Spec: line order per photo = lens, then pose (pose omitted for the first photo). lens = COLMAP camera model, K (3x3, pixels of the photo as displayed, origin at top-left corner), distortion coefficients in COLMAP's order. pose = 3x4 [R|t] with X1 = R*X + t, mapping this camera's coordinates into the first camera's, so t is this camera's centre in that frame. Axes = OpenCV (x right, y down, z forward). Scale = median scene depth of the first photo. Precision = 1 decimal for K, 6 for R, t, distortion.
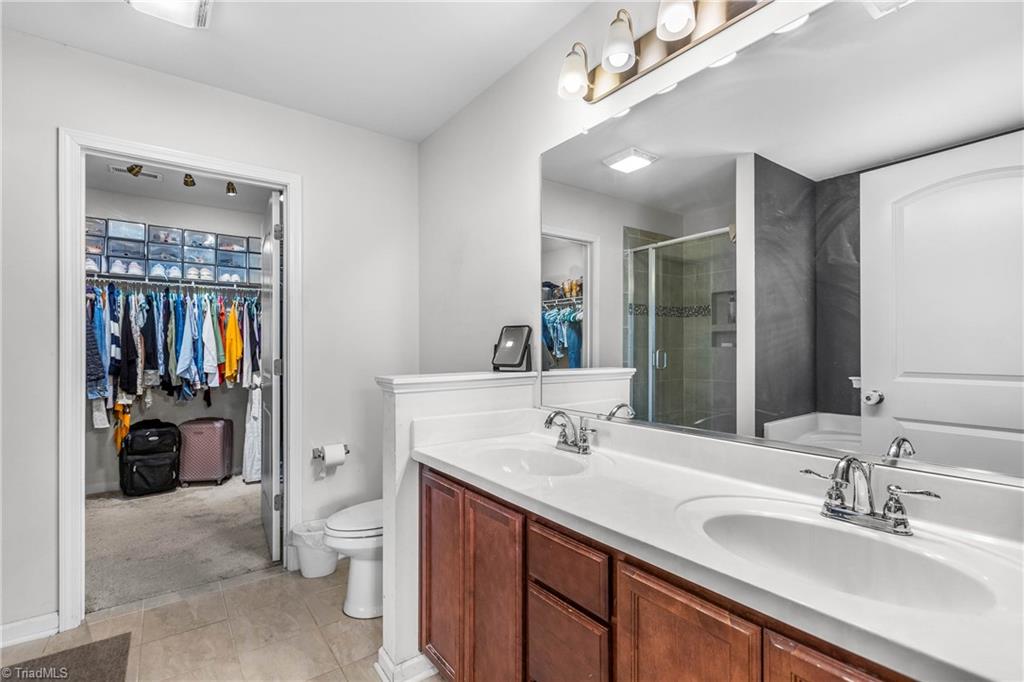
lens RADIAL K [[469.6, 0, 505.4], [0, 469.6, 335.1], [0, 0, 1]] dist [-0.032331, 0.000275]
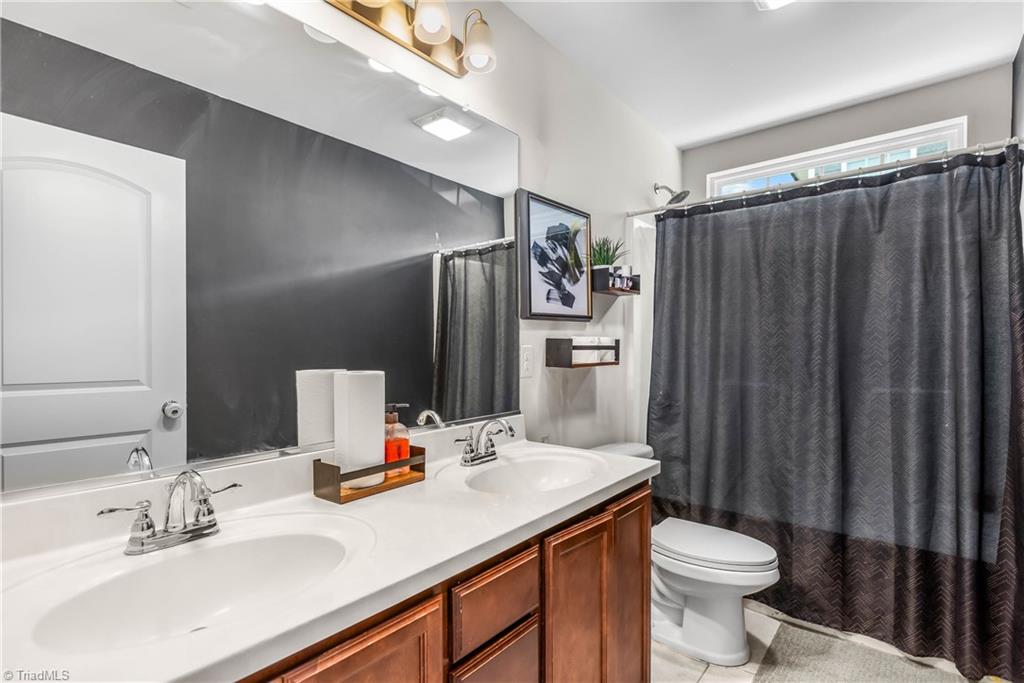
lens RADIAL K [[512.8, 0, 512.0], [0, 512.8, 341.5], [0, 0, 1]] dist [0.000955, 0.000036]
pose [[-0.238632, 0.004632, 0.971099, -0.688475], [0.001335, 0.999989, -0.004441, 0.013510], [-0.971109, 0.000237, -0.238636, 1.013018]]
